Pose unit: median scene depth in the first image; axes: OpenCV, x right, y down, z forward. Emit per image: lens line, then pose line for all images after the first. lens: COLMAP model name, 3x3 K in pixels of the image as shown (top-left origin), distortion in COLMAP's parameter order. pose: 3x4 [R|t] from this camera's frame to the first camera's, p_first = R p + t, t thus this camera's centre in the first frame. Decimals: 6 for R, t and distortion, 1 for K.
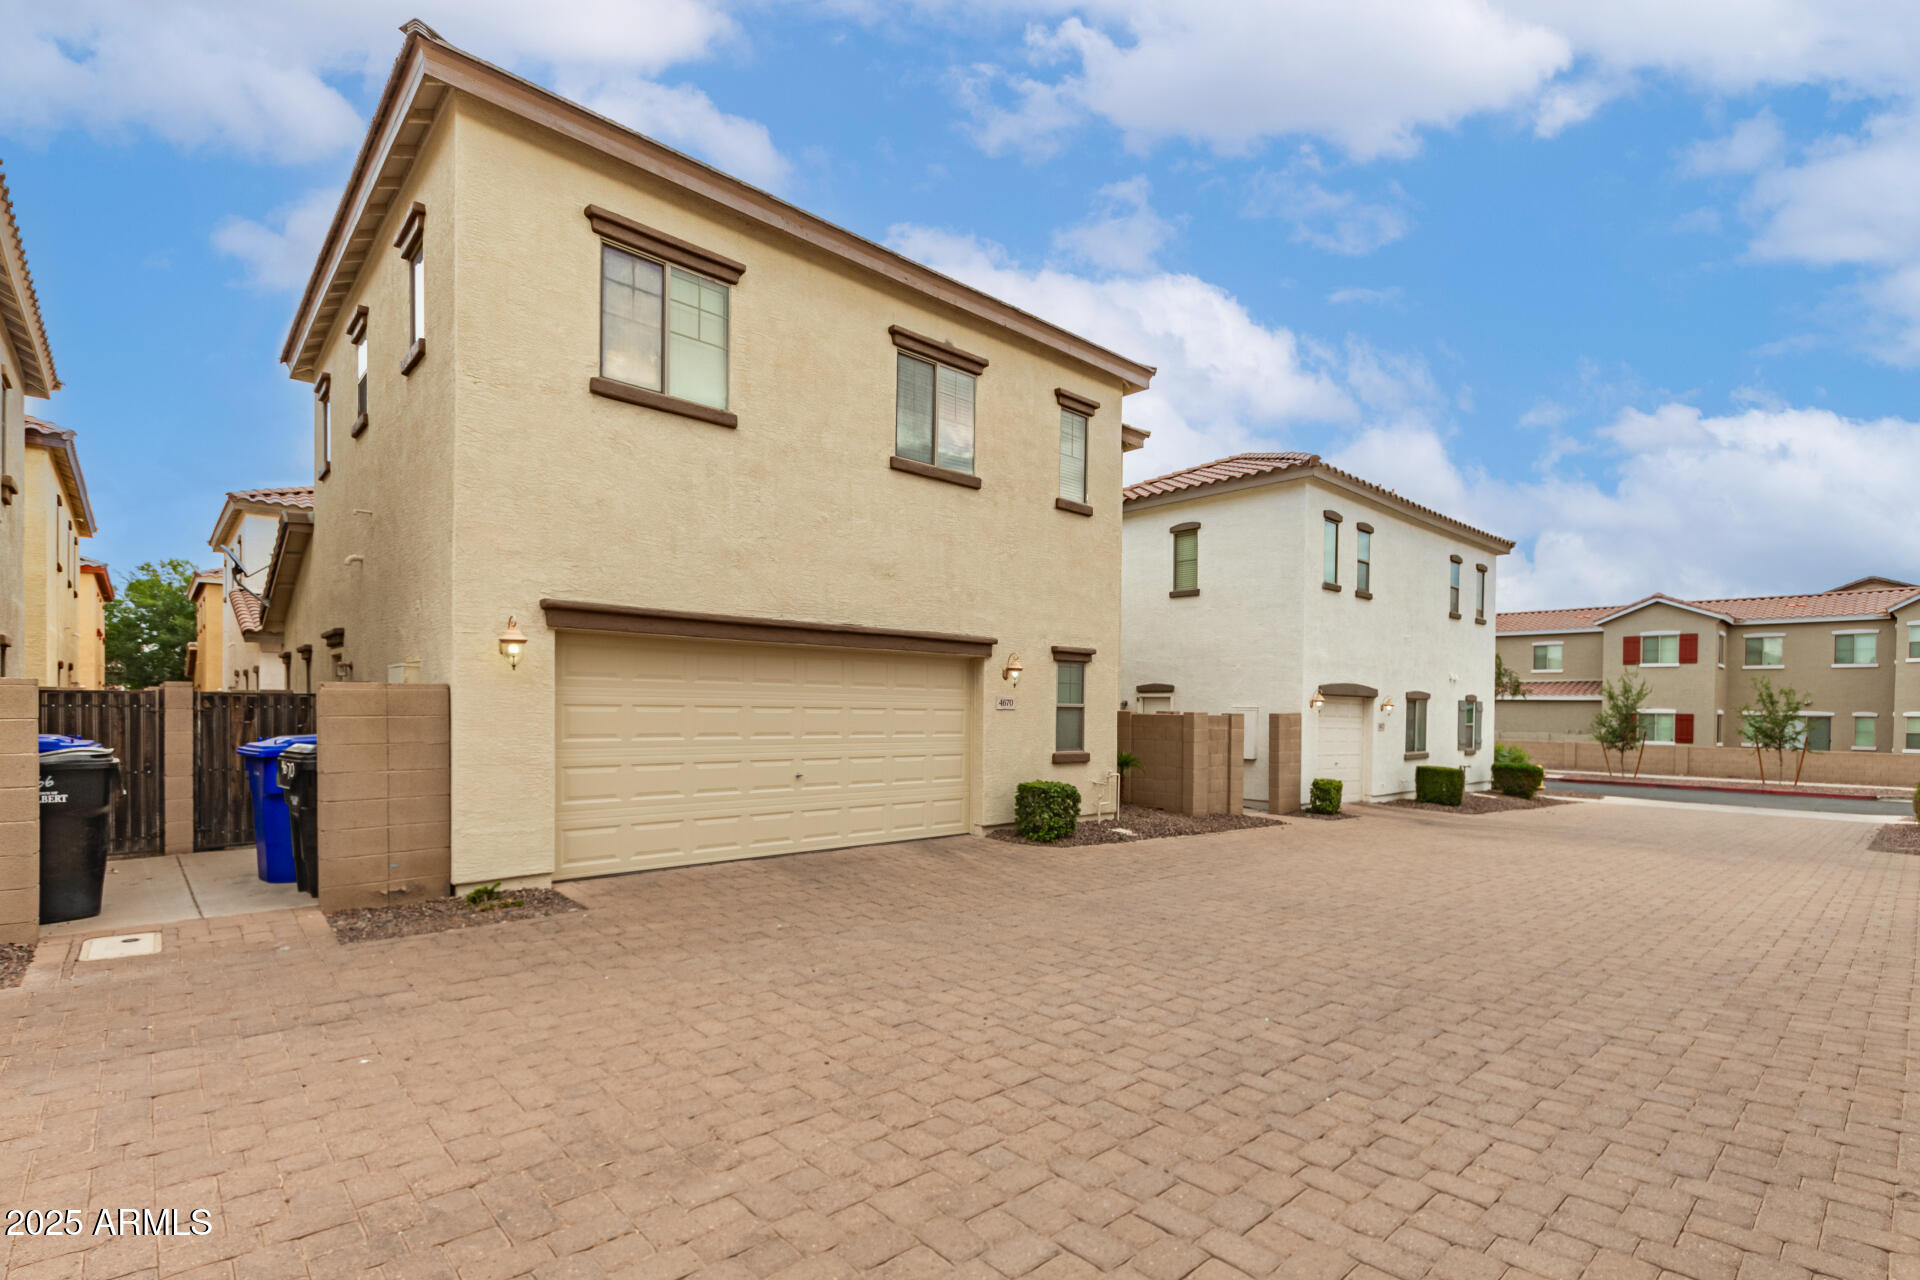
lens RADIAL K [[884.2, 0, 961.9], [0, 884.2, 727.7], [0, 0, 1]] dist [0.008512, -0.001256]
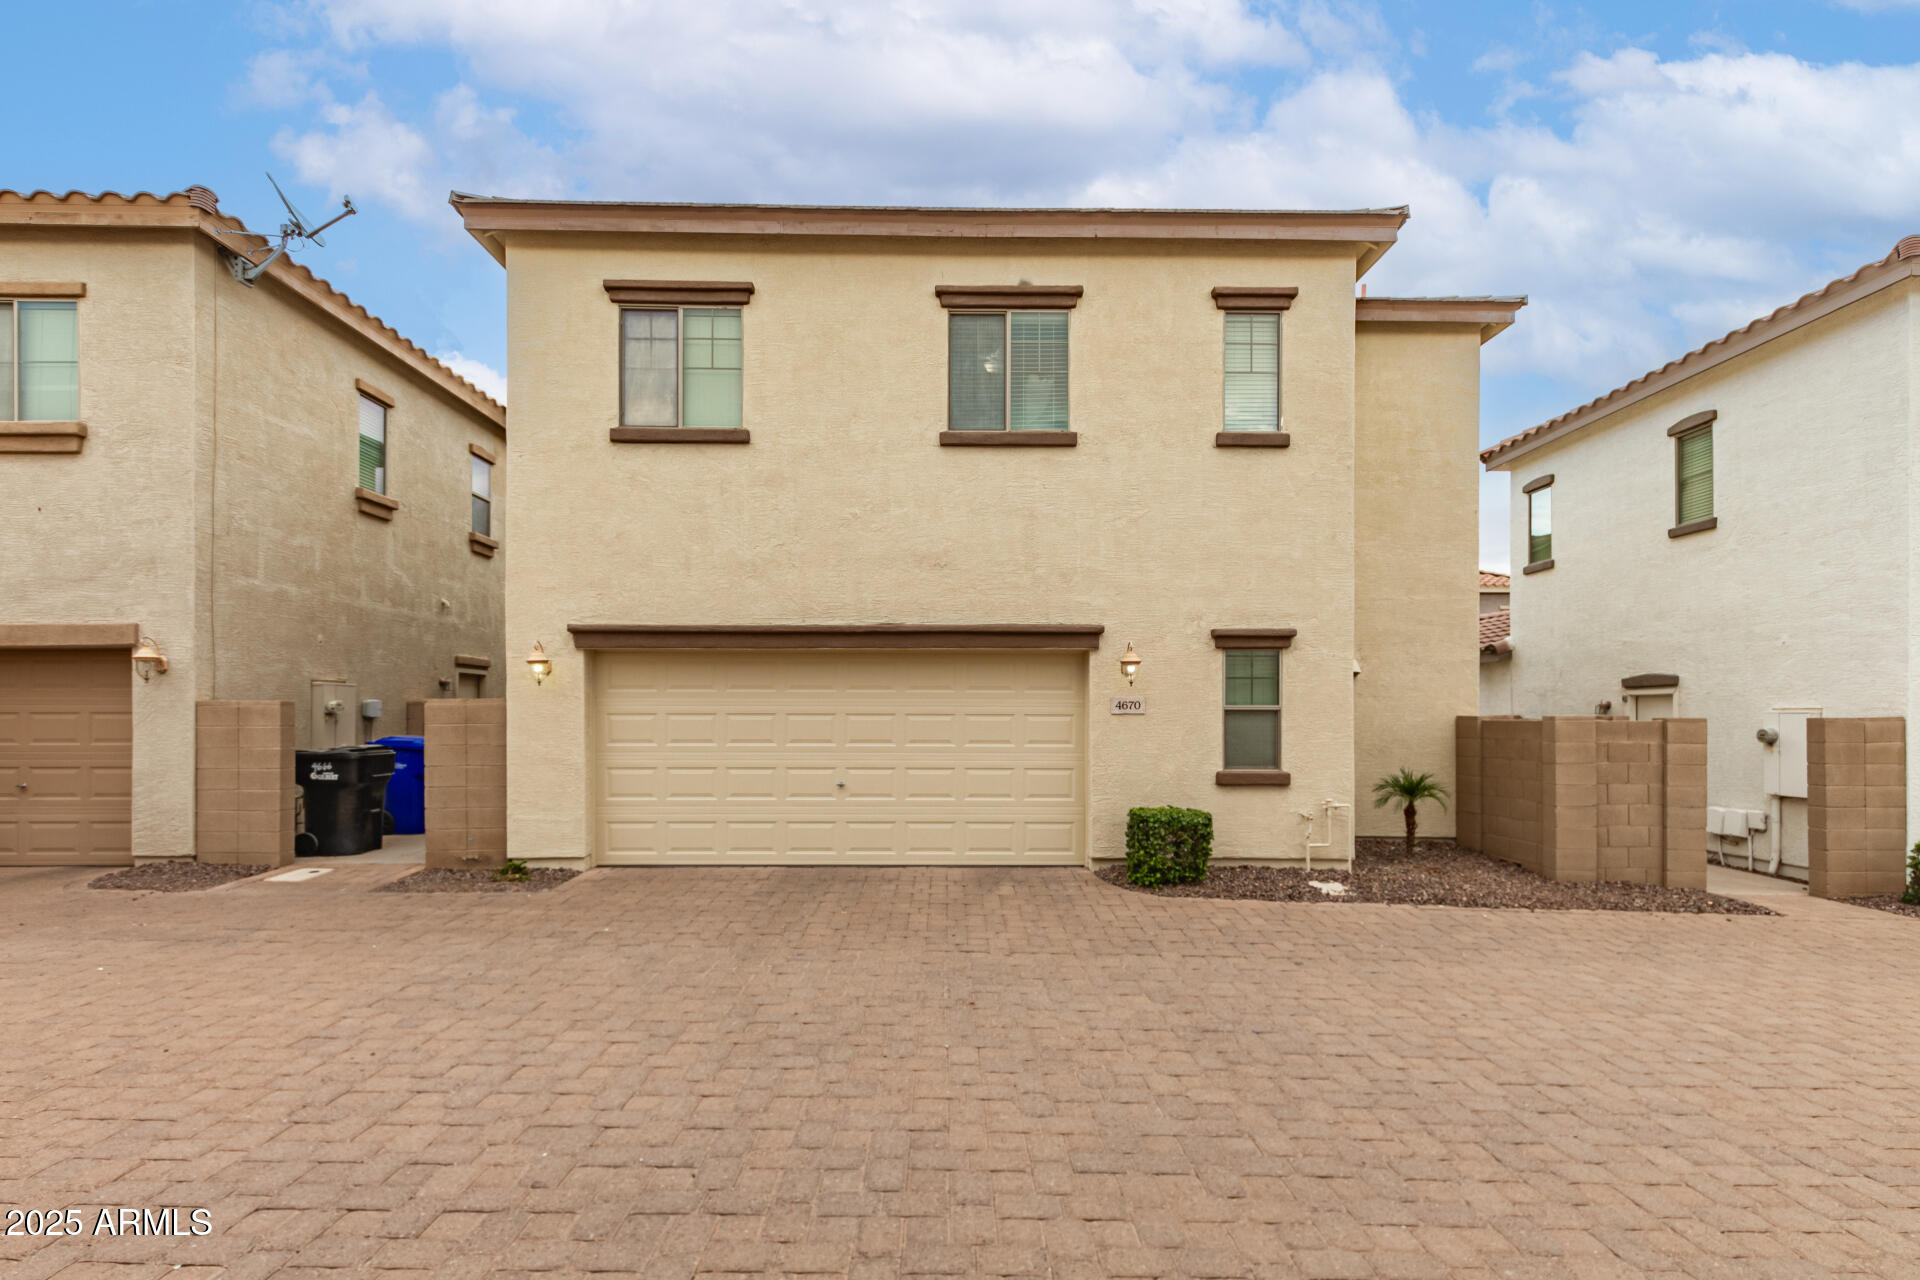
lens RADIAL K [[884.2, 0, 990.6], [0, 884.2, 724.7], [0, 0, 1]] dist [0.008512, -0.001256]
pose [[0.747207, -0.006484, -0.664560, 0.543338], [-0.006610, 0.999830, -0.017187, 0.003621], [0.664559, 0.017235, 0.747037, 0.365242]]
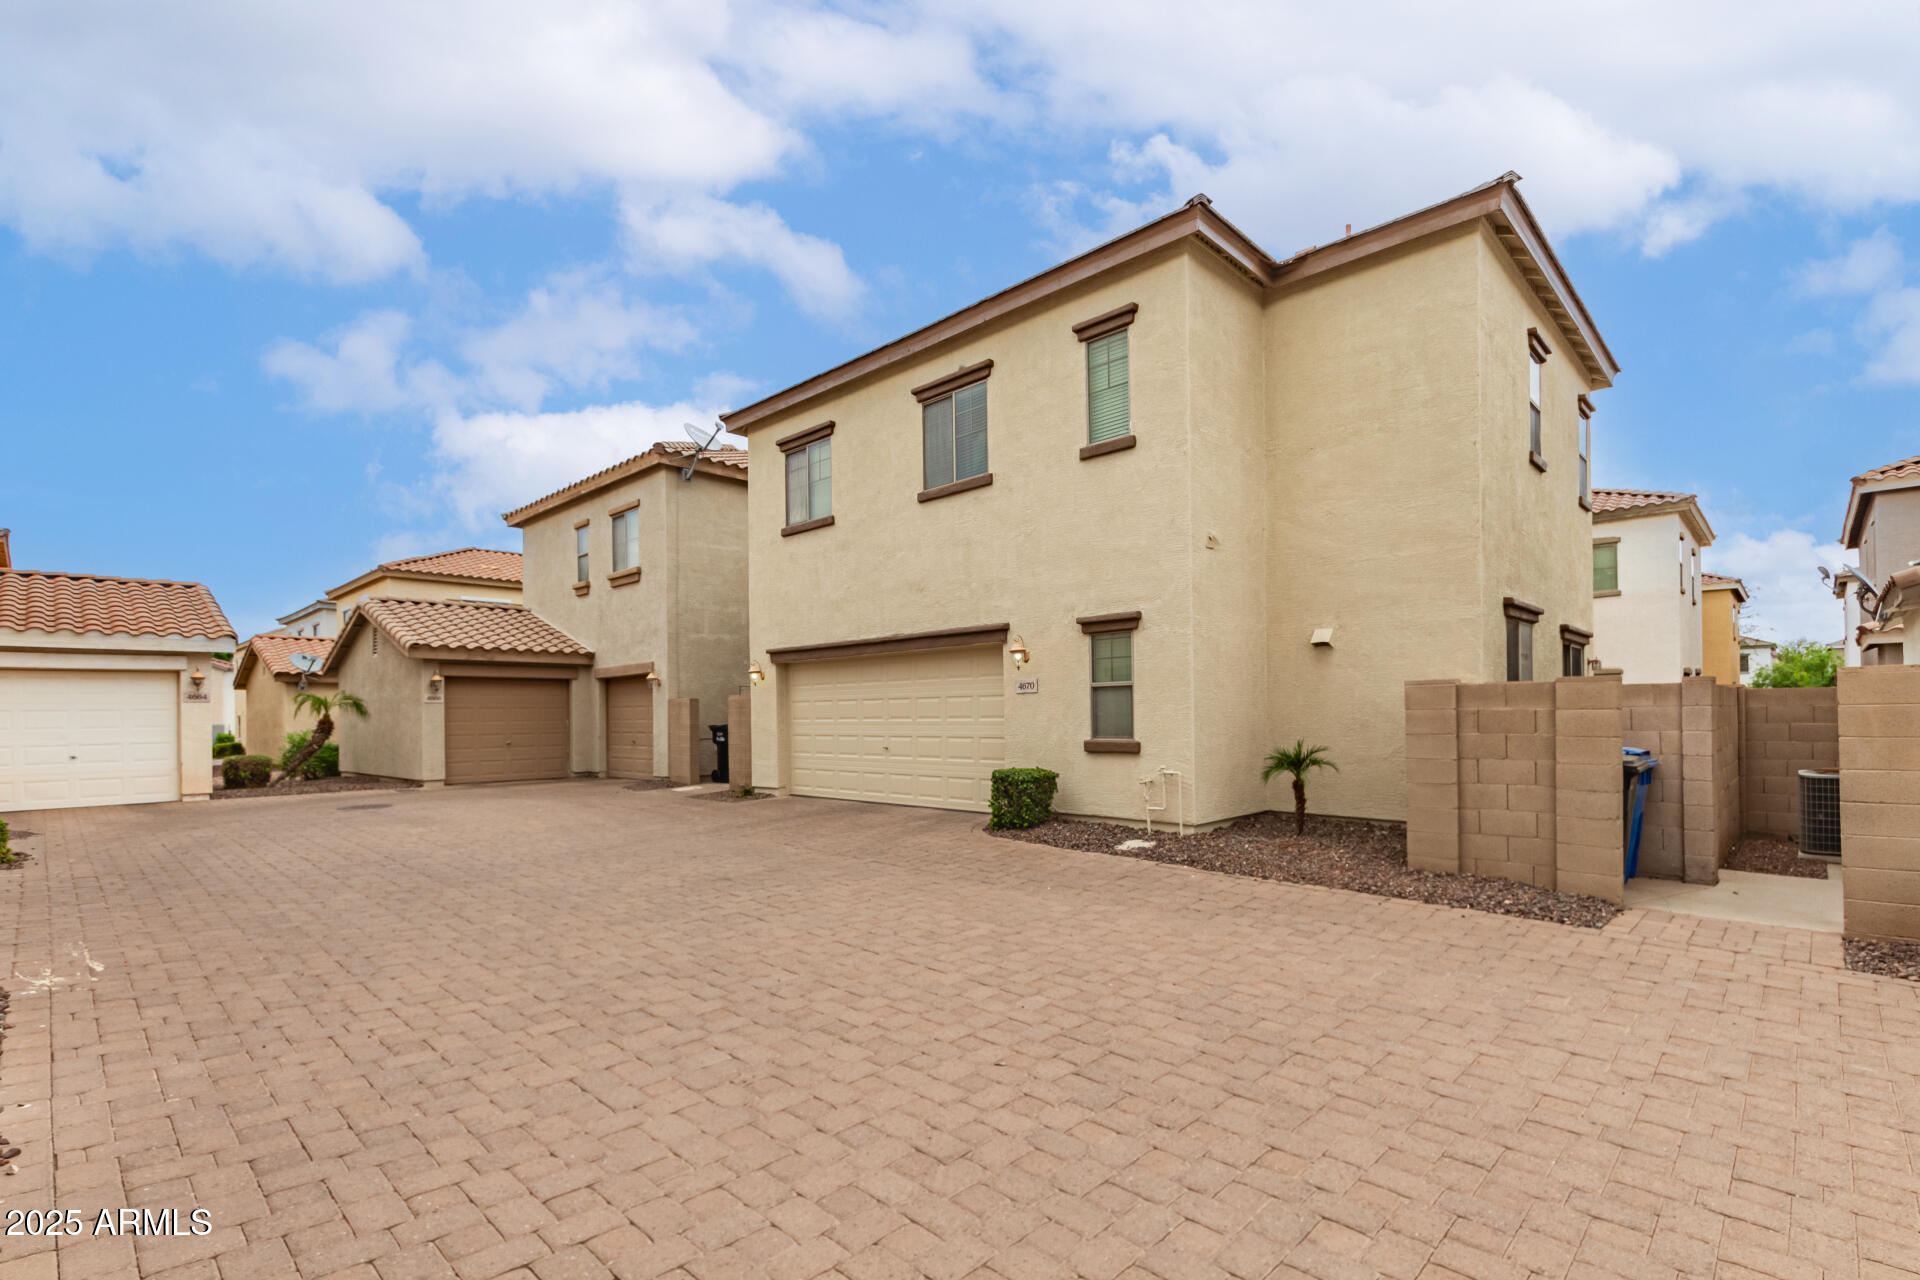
lens RADIAL K [[884.2, 0, 967.7], [0, 884.2, 720.9], [0, 0, 1]] dist [0.008512, -0.001256]
pose [[0.066428, -0.007070, -0.997766, 1.143797], [-0.008276, 0.999937, -0.007636, 0.020654], [0.997757, 0.008765, 0.066365, 0.975344]]
